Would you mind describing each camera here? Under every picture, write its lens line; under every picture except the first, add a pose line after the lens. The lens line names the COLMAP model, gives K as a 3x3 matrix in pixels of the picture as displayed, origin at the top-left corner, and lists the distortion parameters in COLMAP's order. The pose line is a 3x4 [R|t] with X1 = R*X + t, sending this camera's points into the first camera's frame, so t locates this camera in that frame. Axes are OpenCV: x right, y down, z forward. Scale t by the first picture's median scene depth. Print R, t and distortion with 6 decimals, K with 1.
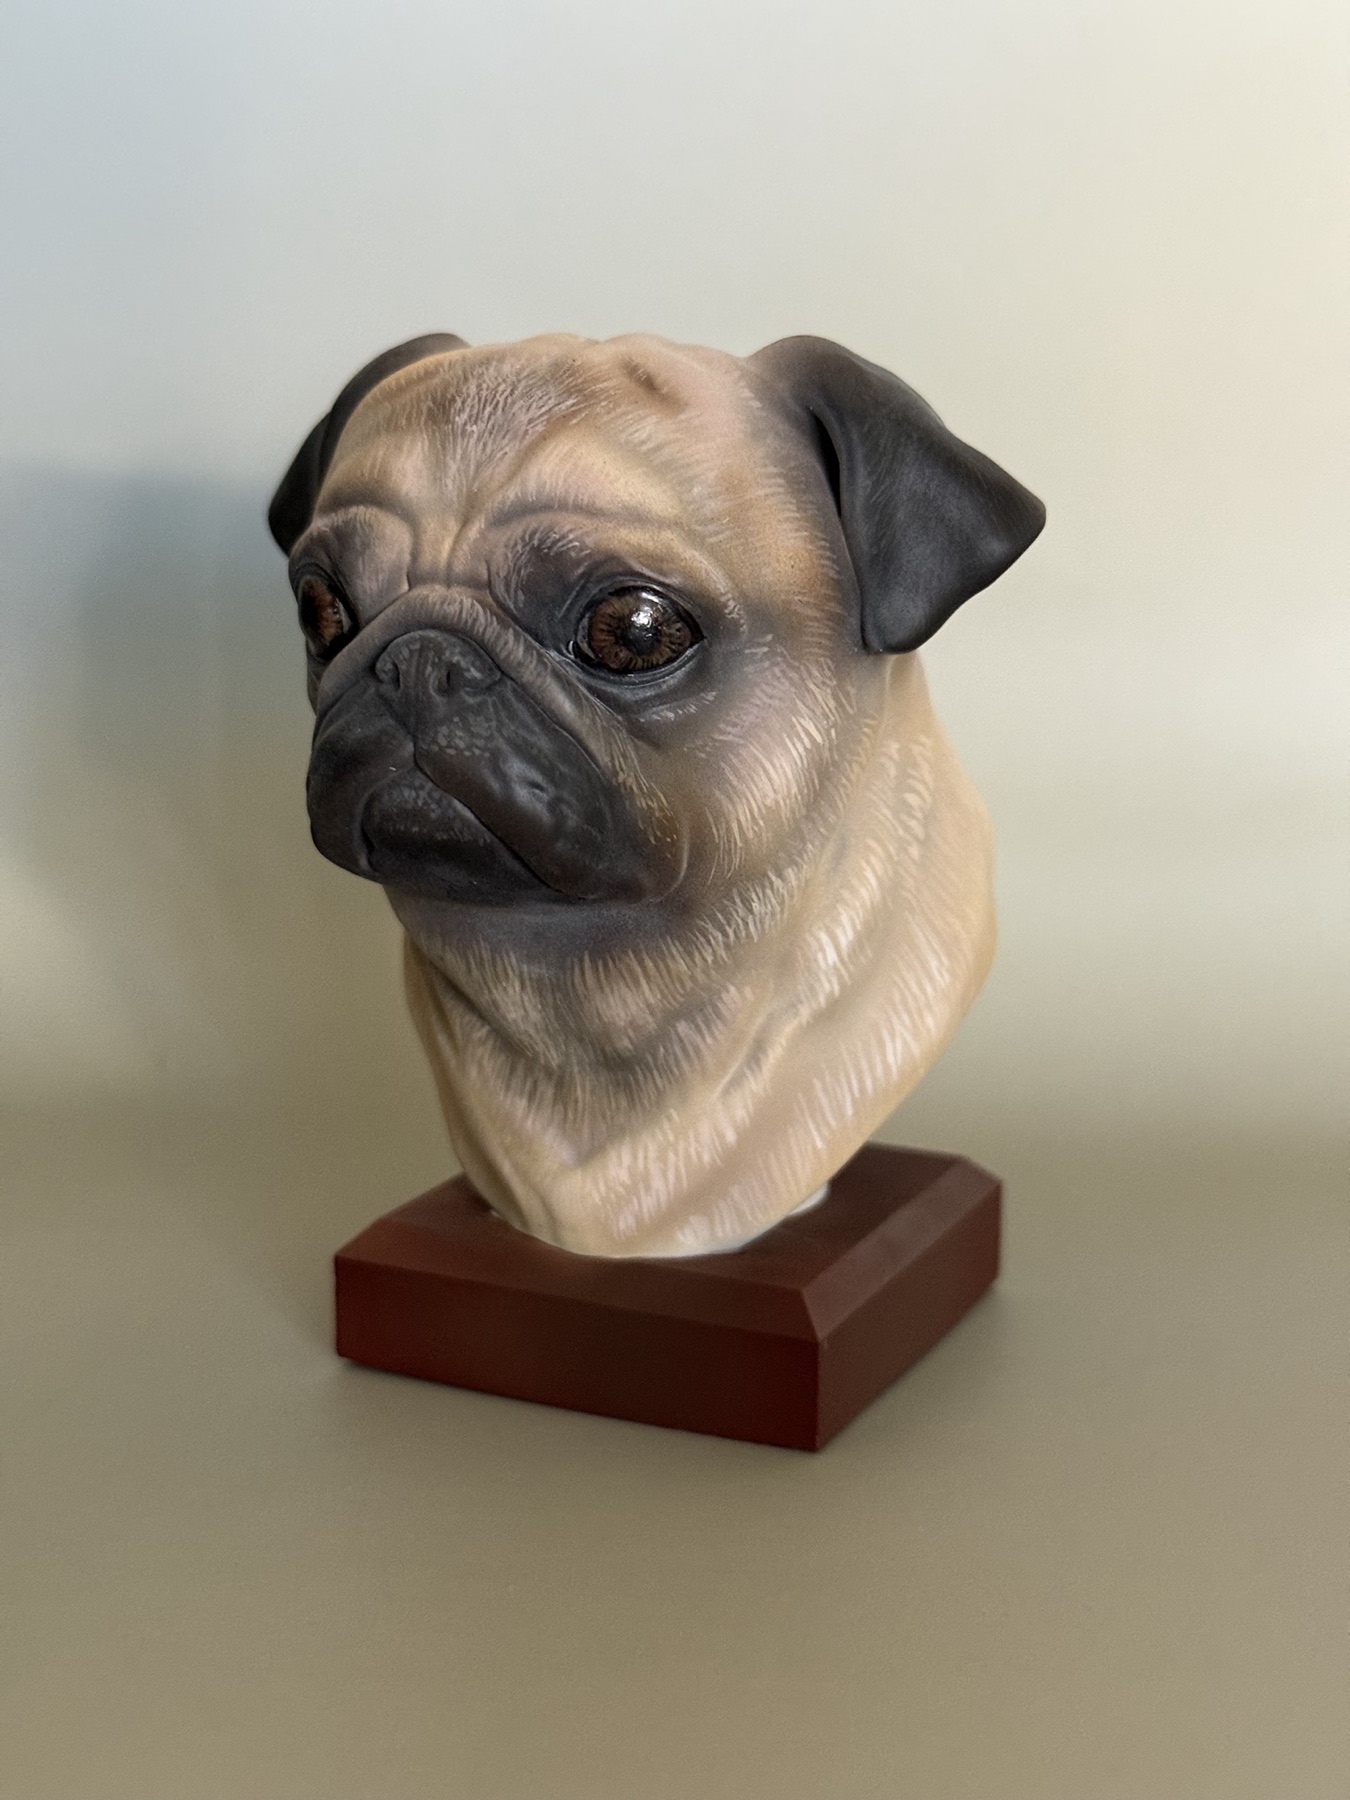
lens RADIAL K [[2546.8, 0, 677.7], [0, 2546.8, 882.1], [0, 0, 1]] dist [0.185876, 0.000000]
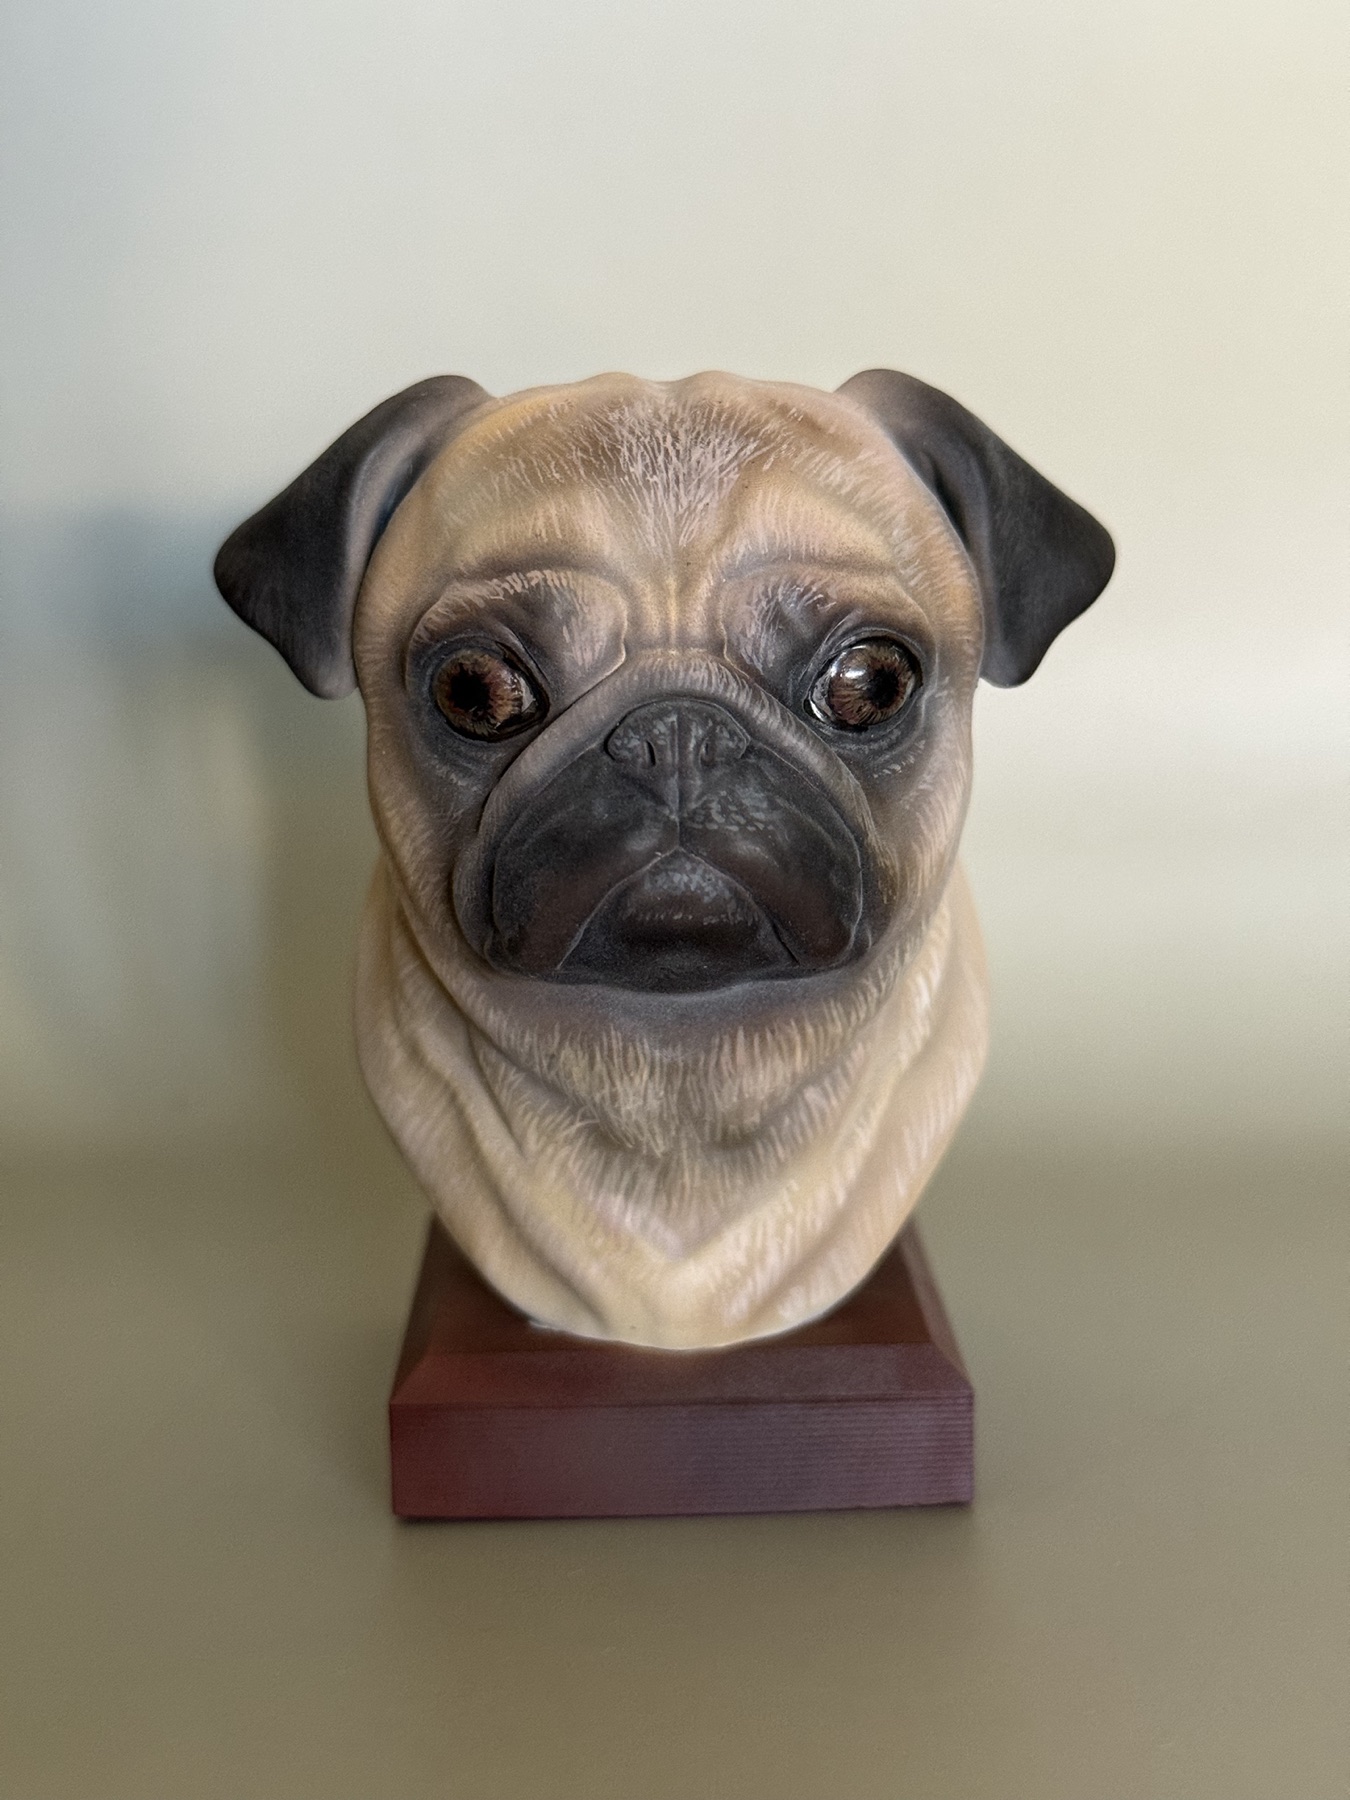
lens RADIAL K [[2546.8, 0, 673.7], [0, 2546.8, 905.3], [0, 0, 1]] dist [0.185876, 0.000000]
pose [[0.893681, -0.112695, 0.434319, -0.485606], [0.111374, 0.993367, 0.028583, -0.049484], [-0.434660, 0.022828, 0.900305, 0.168724]]
